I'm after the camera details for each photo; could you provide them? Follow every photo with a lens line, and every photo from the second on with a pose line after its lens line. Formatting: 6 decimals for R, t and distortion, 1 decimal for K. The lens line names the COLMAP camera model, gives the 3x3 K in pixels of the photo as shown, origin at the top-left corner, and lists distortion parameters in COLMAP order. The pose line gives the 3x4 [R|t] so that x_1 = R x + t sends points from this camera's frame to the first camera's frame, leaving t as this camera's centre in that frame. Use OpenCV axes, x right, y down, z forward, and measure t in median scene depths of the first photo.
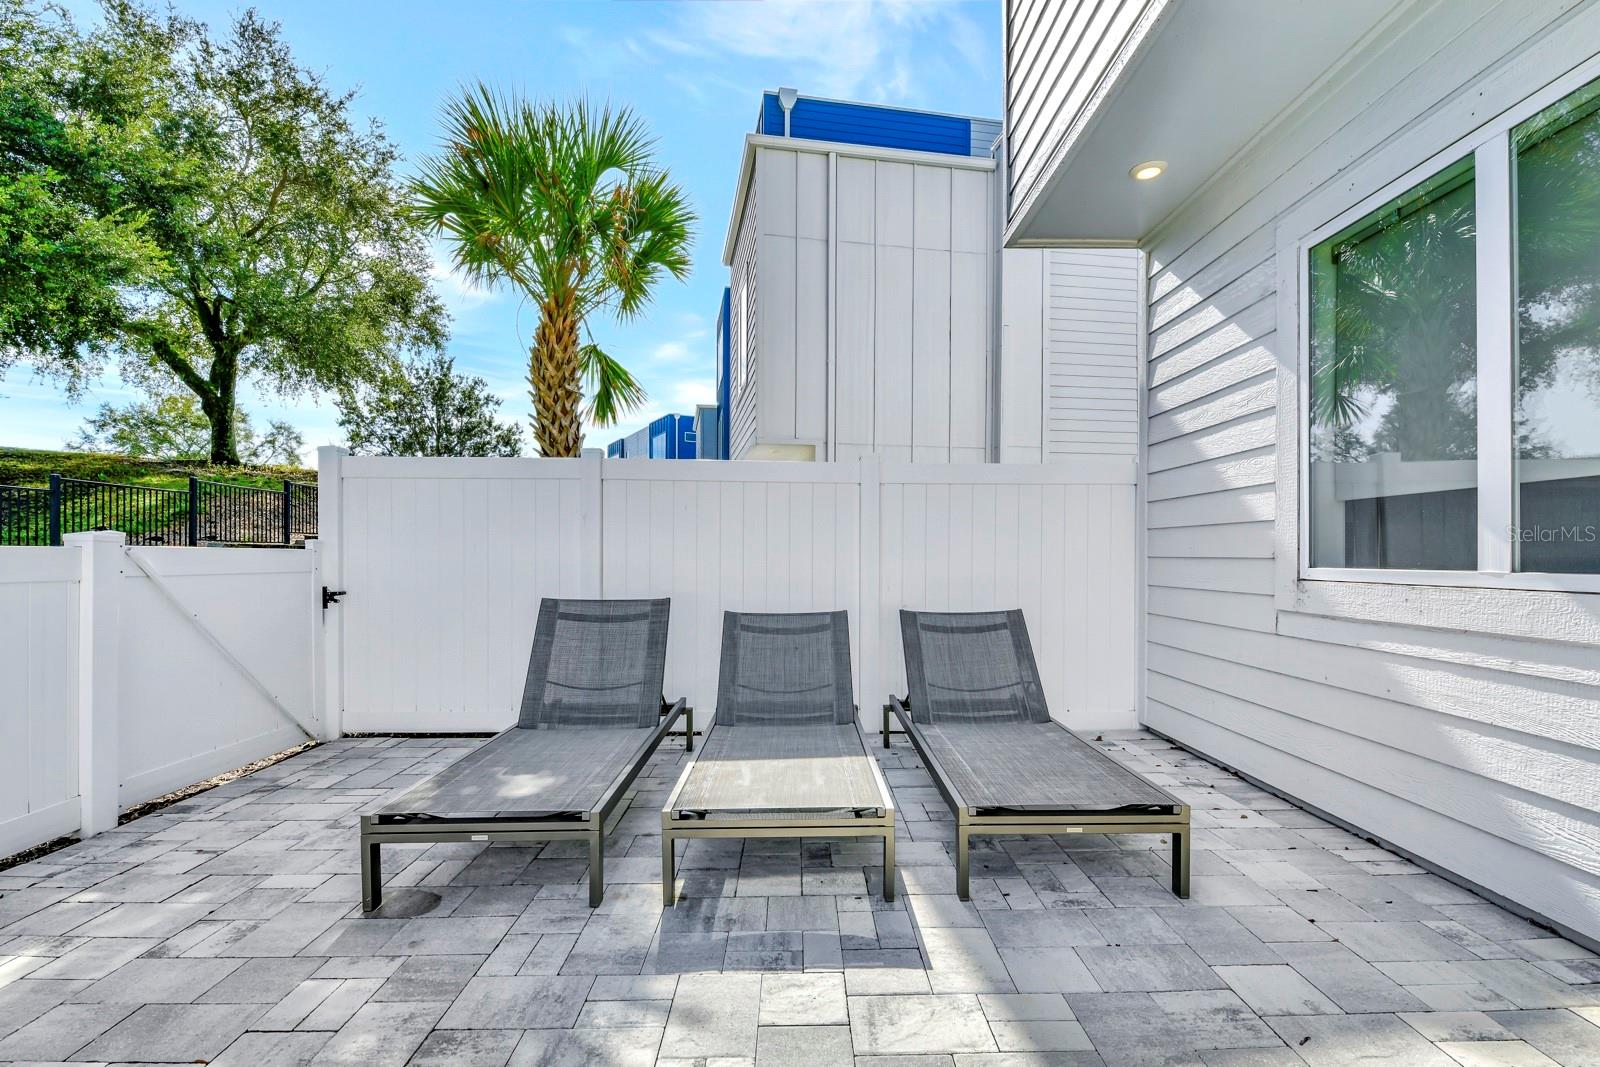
lens RADIAL K [[752.9, 0, 842.6], [0, 752.9, 558.6], [0, 0, 1]] dist [-0.001716, -0.008057]
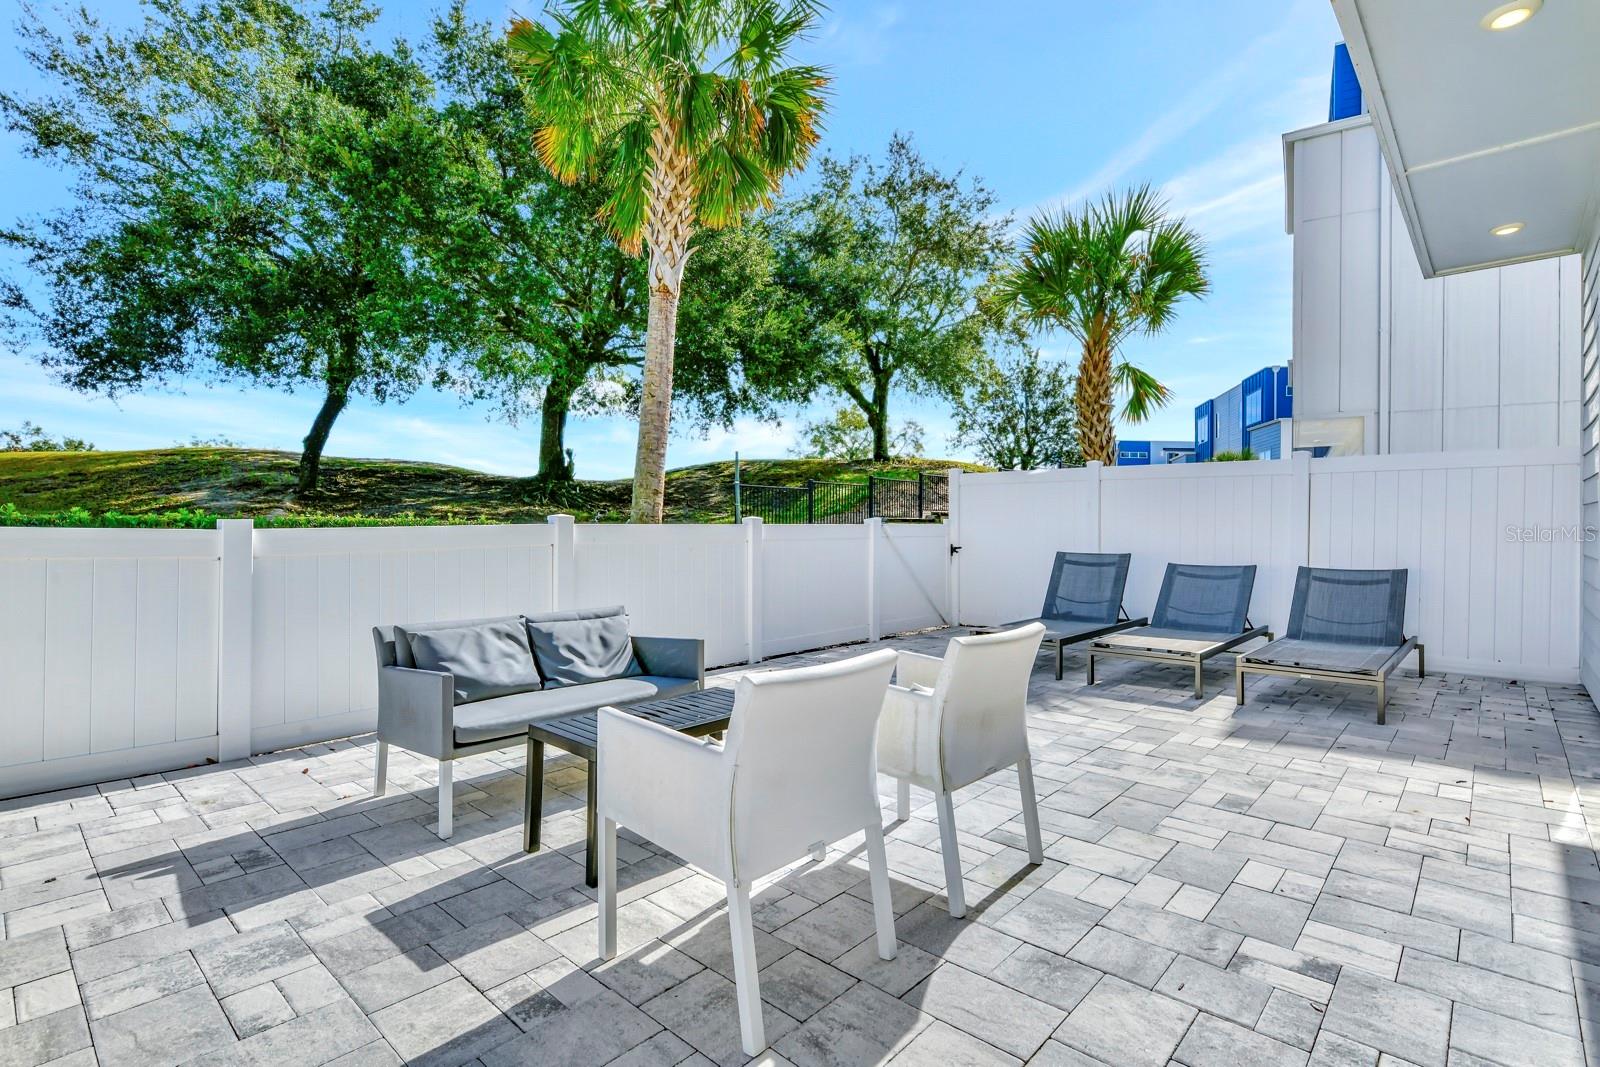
lens RADIAL K [[786.0, 0, 776.0], [0, 786.0, 530.7], [0, 0, 1]] dist [0.024020, -0.011686]
pose [[0.692169, 0.003914, -0.721725, 0.111642], [-0.001437, 0.999991, 0.004044, -0.000910], [0.721734, -0.001762, 0.692168, -0.177807]]
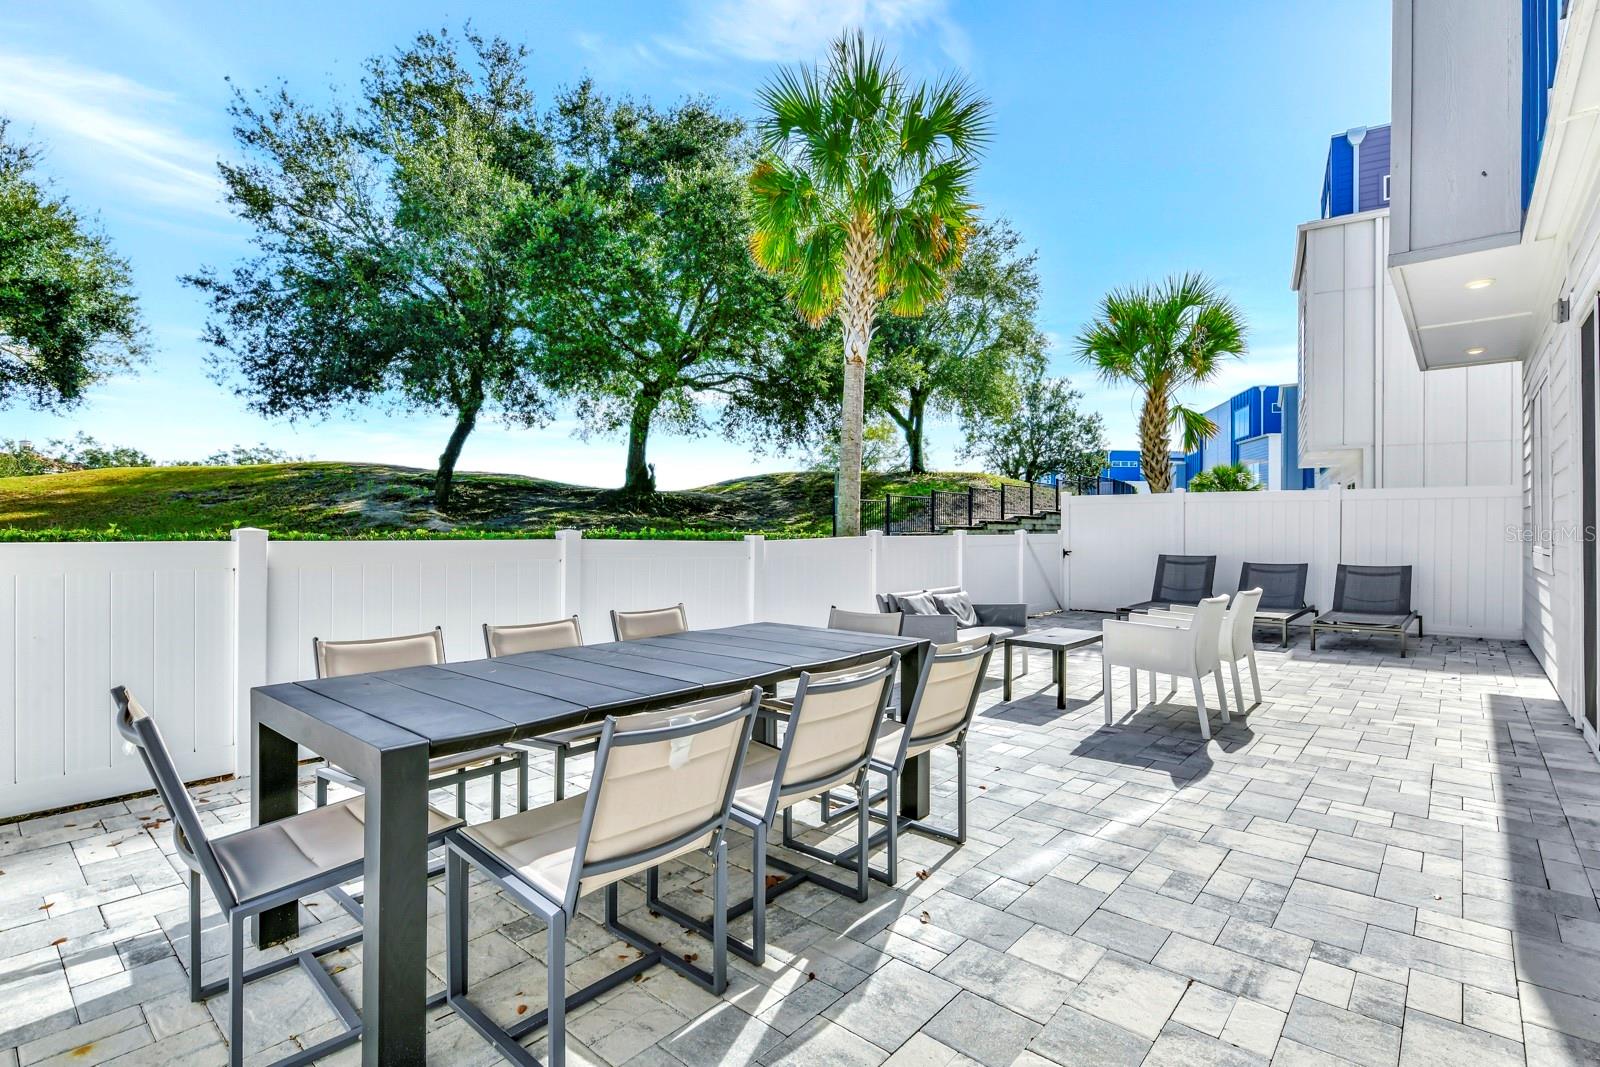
lens RADIAL K [[786.0, 0, 776.0], [0, 786.0, 530.7], [0, 0, 1]] dist [0.024020, -0.011686]
pose [[0.711530, 0.000138, -0.702656, 0.121917], [-0.001414, 0.999998, -0.001235, -0.004808], [0.702655, 0.001873, 0.711529, -0.398355]]
